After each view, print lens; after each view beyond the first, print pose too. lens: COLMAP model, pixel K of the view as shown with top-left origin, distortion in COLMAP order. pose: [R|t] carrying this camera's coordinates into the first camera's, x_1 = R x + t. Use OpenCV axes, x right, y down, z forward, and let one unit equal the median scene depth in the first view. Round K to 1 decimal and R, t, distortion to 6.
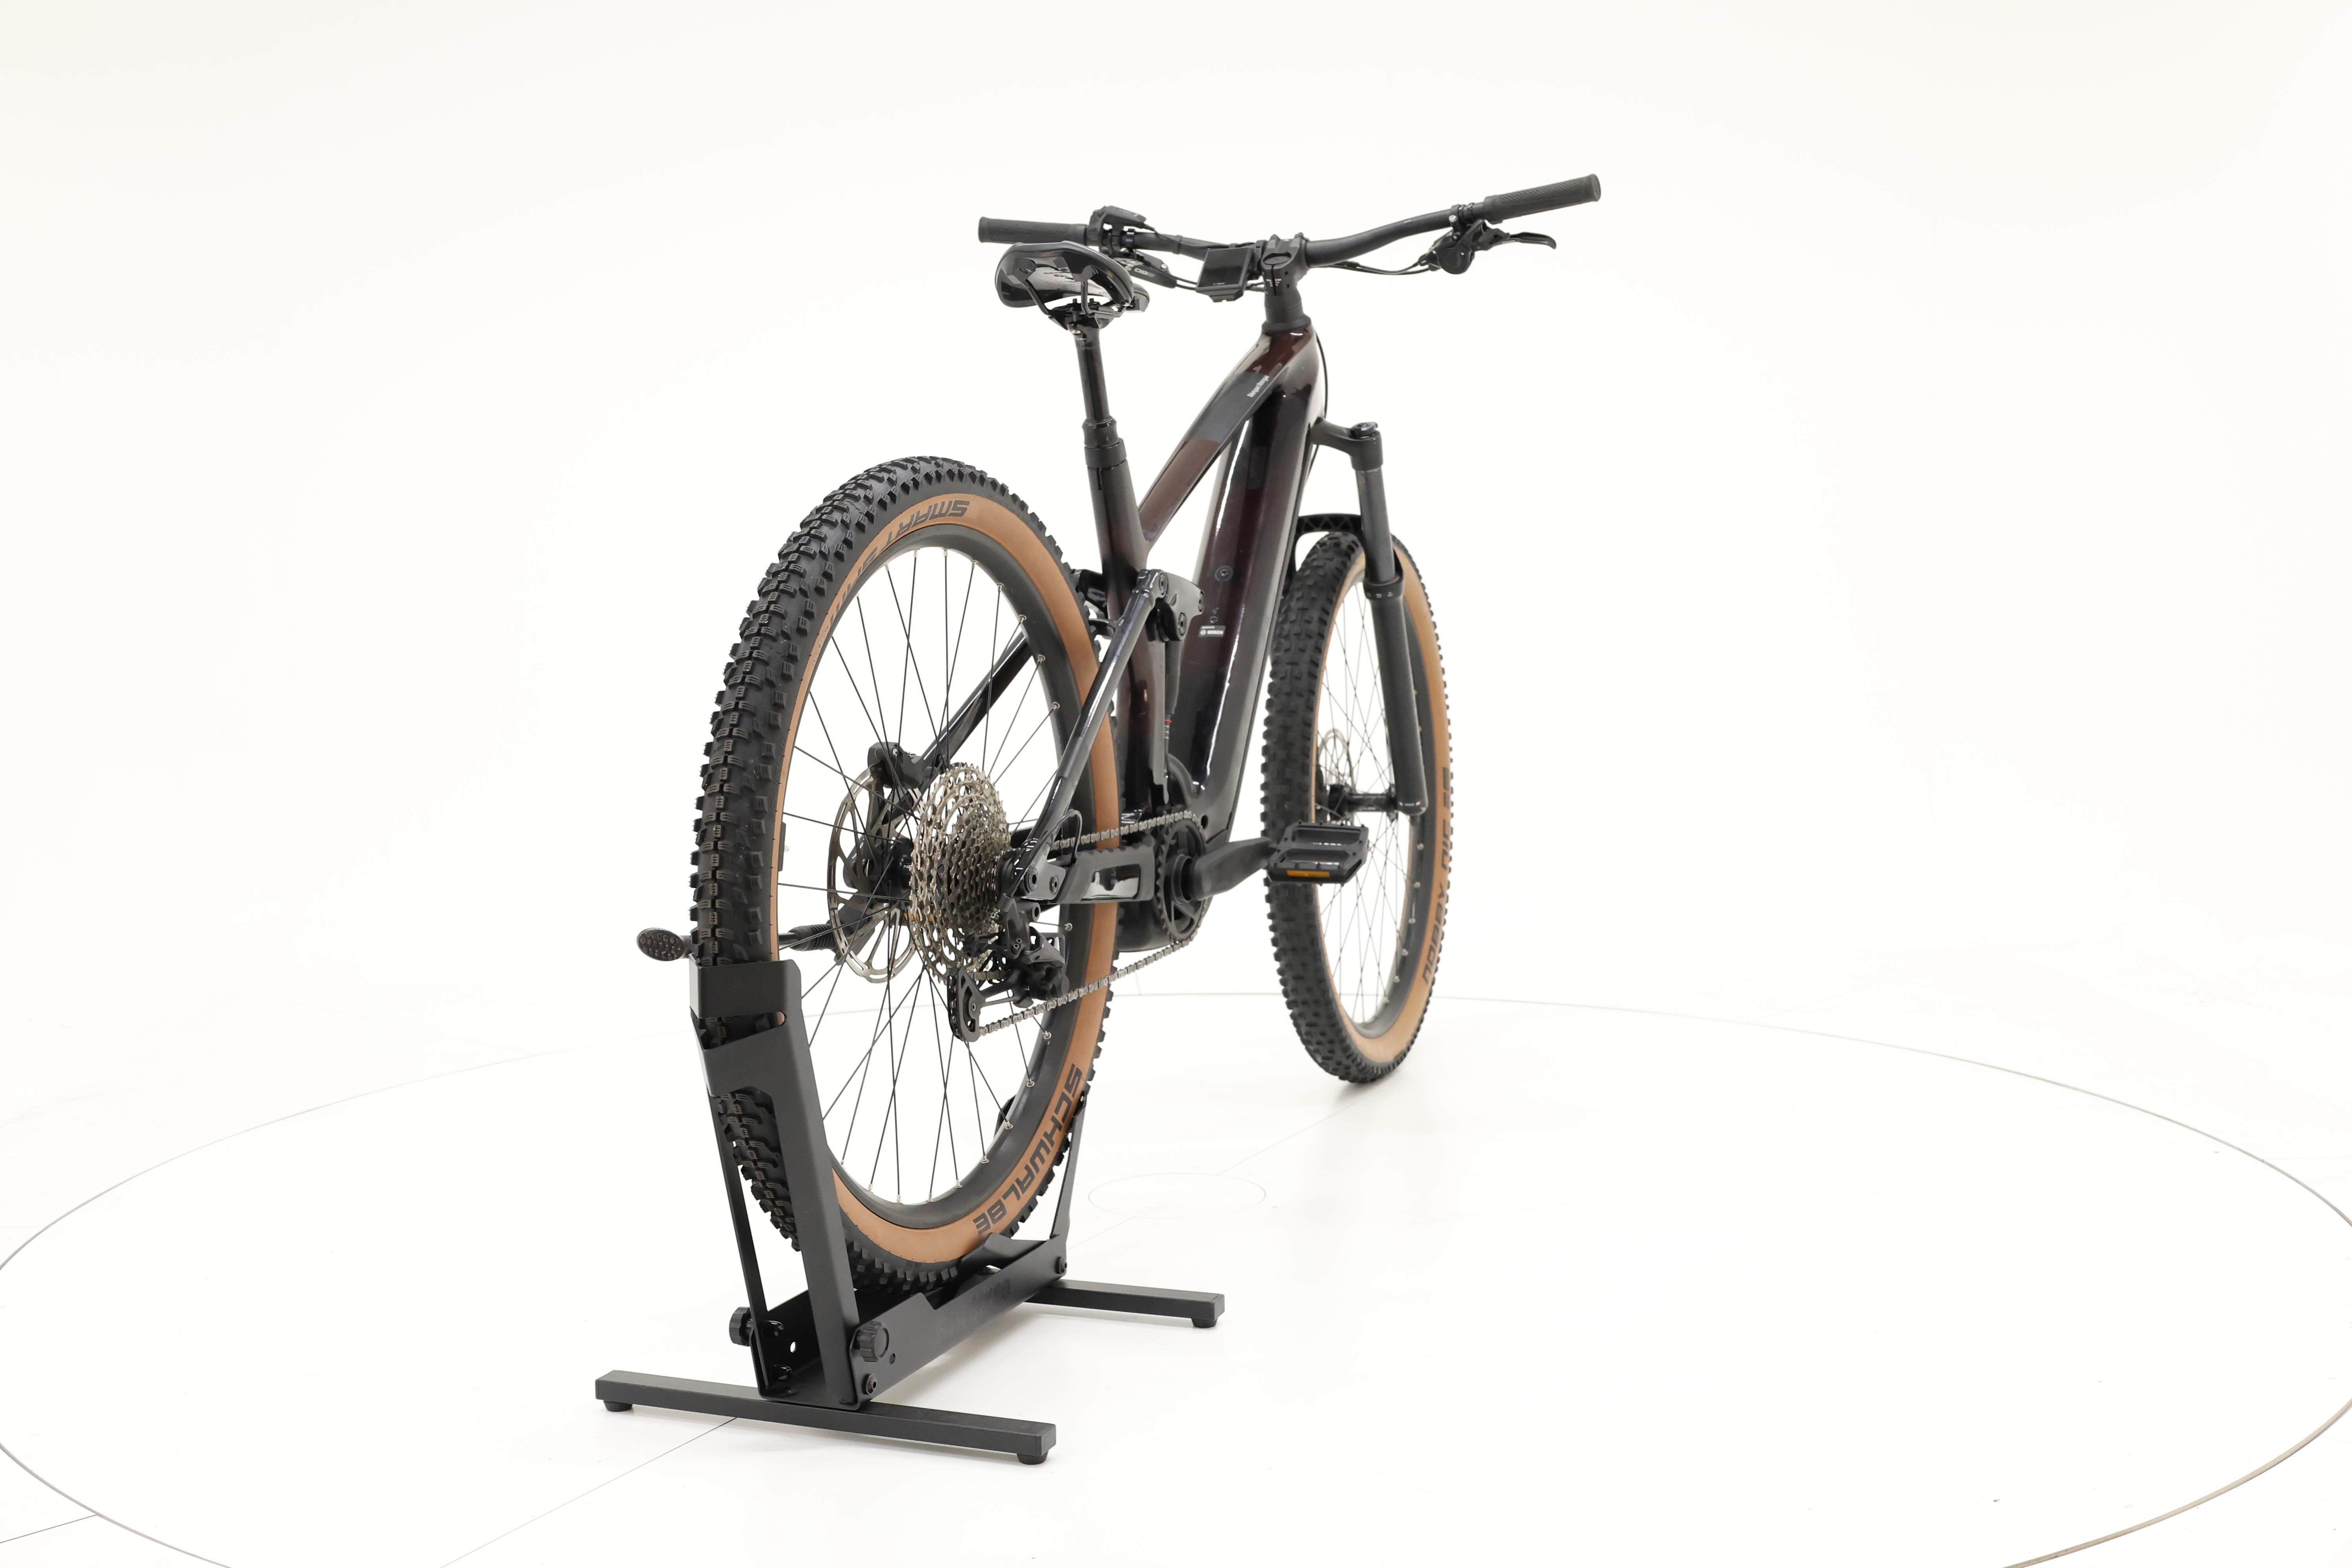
lens RADIAL K [[2642.6, 0, 1167.3], [0, 2642.6, 777.7], [0, 0, 1]] dist [-0.000958, 0.000000]
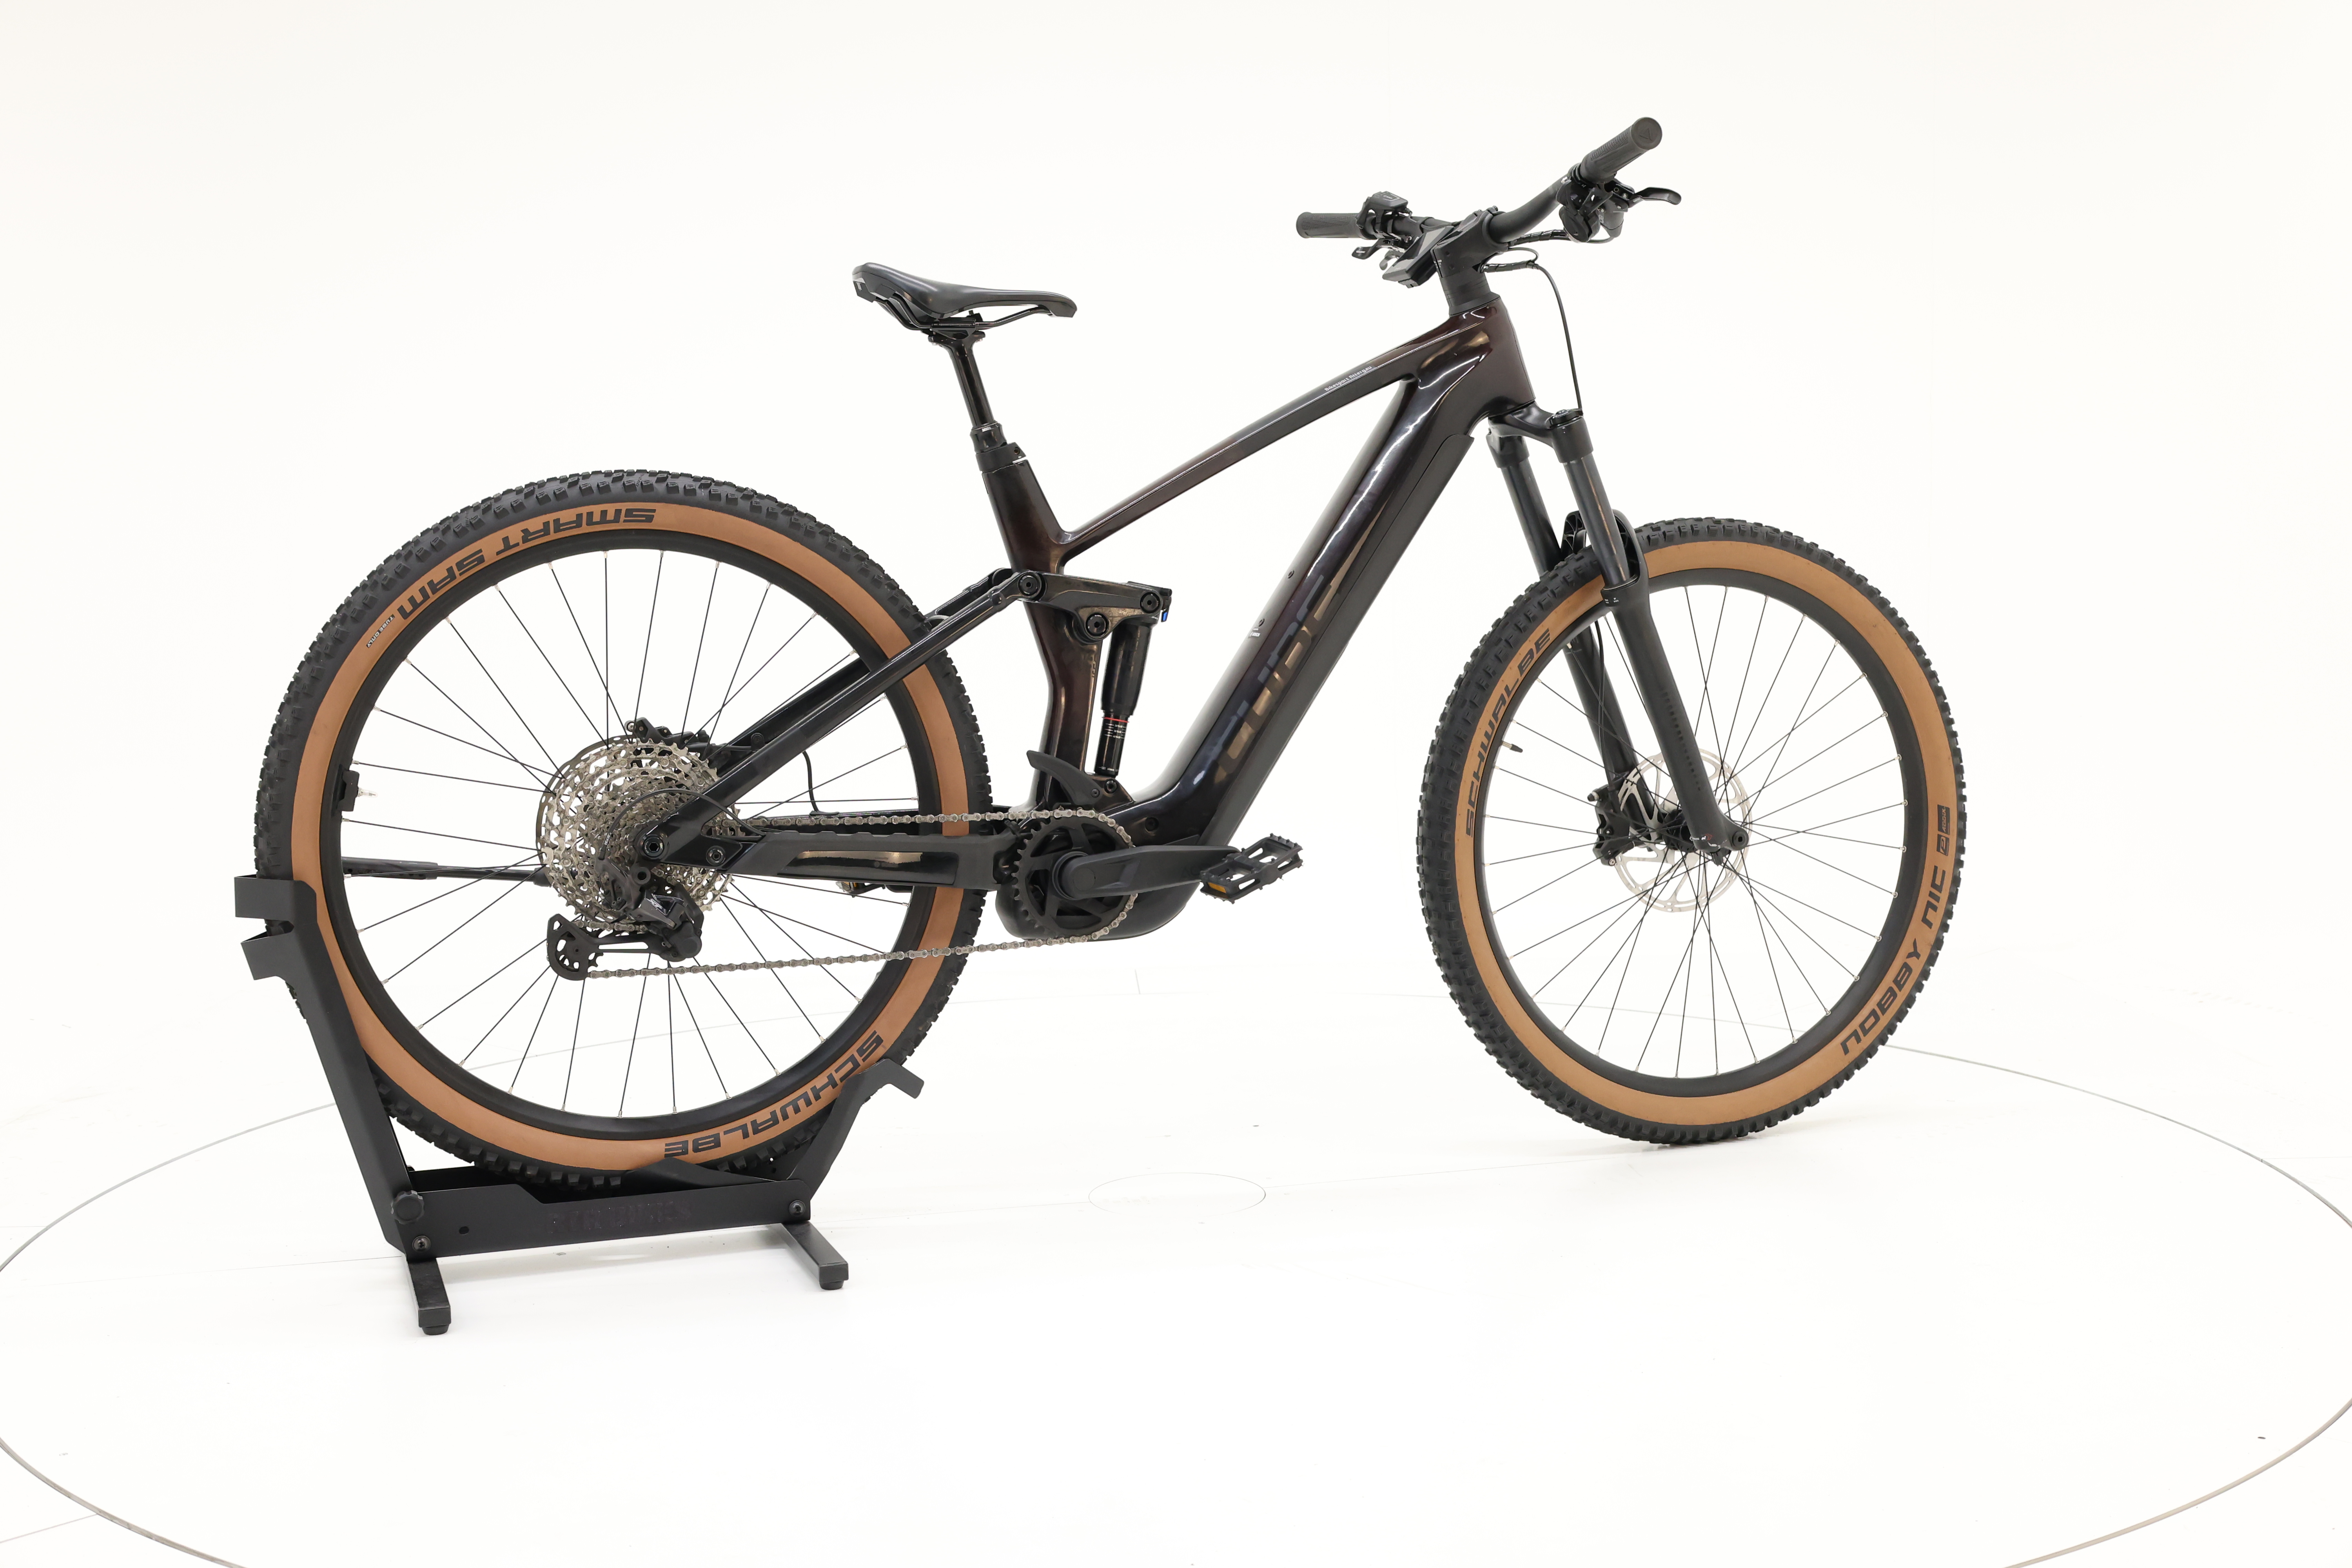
lens RADIAL K [[2642.6, 0, 1182.9], [0, 2642.6, 777.1], [0, 0, 1]] dist [-0.000958, 0.000000]
pose [[0.667613, 0.081072, -0.740082, 0.778929], [-0.068348, 0.996530, 0.047509, -0.050321], [0.741365, 0.018865, 0.670837, 0.348090]]
